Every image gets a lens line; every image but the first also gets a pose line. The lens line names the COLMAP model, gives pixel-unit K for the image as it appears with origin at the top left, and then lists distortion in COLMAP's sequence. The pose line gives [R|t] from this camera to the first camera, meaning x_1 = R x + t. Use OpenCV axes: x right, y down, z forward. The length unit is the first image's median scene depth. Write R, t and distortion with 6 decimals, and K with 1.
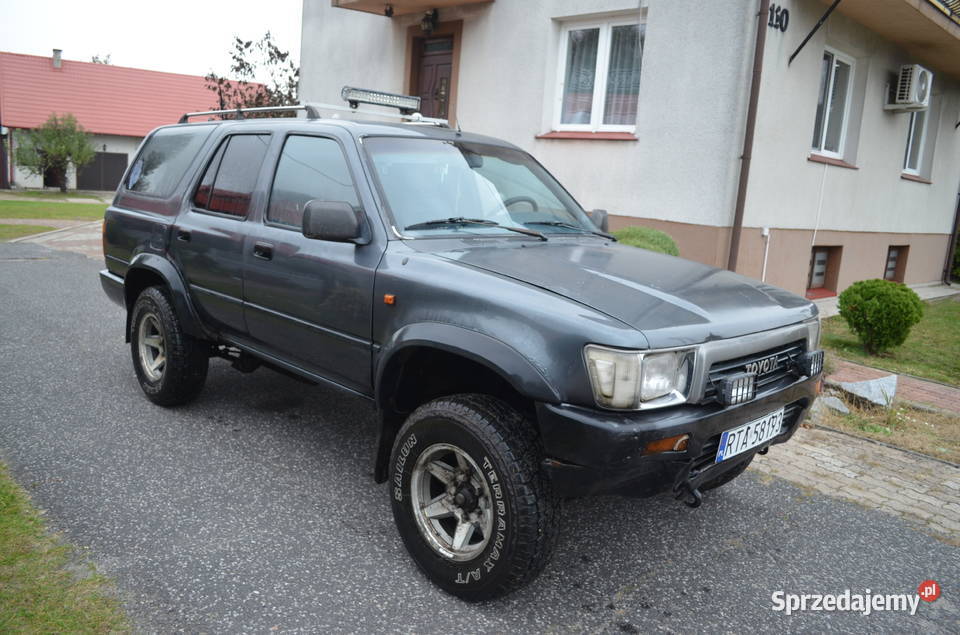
lens RADIAL K [[763.5, 0, 481.8], [0, 763.5, 323.2], [0, 0, 1]] dist [-0.093373, 0.027590]
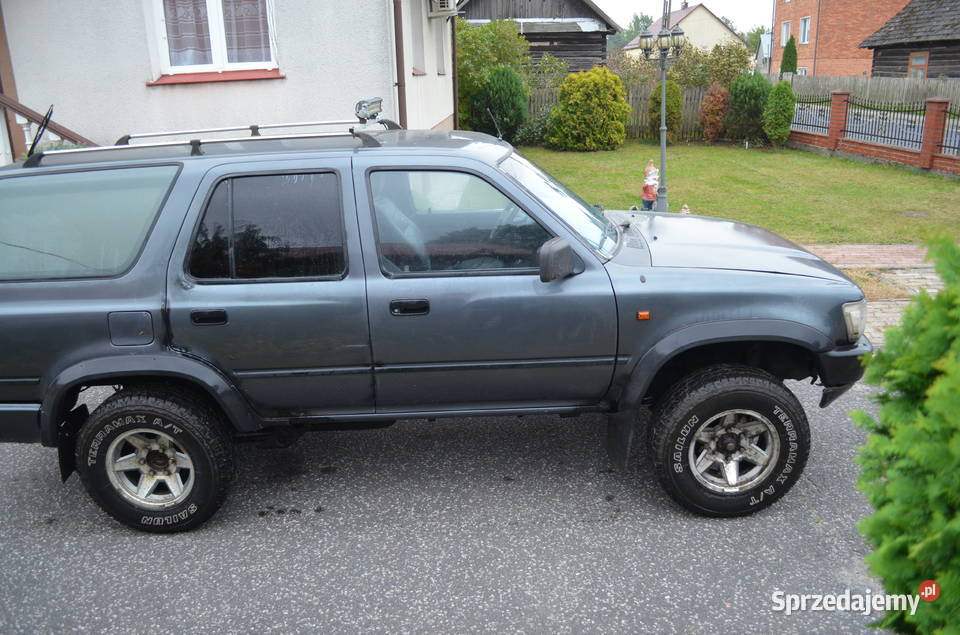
lens RADIAL K [[763.5, 0, 485.0], [0, 763.5, 322.7], [0, 0, 1]] dist [-0.093373, 0.027590]
pose [[0.698345, -0.316364, 0.642050, -0.771207], [0.217718, 0.948401, 0.230508, -0.253085], [-0.681846, -0.021188, 0.731189, 0.257800]]
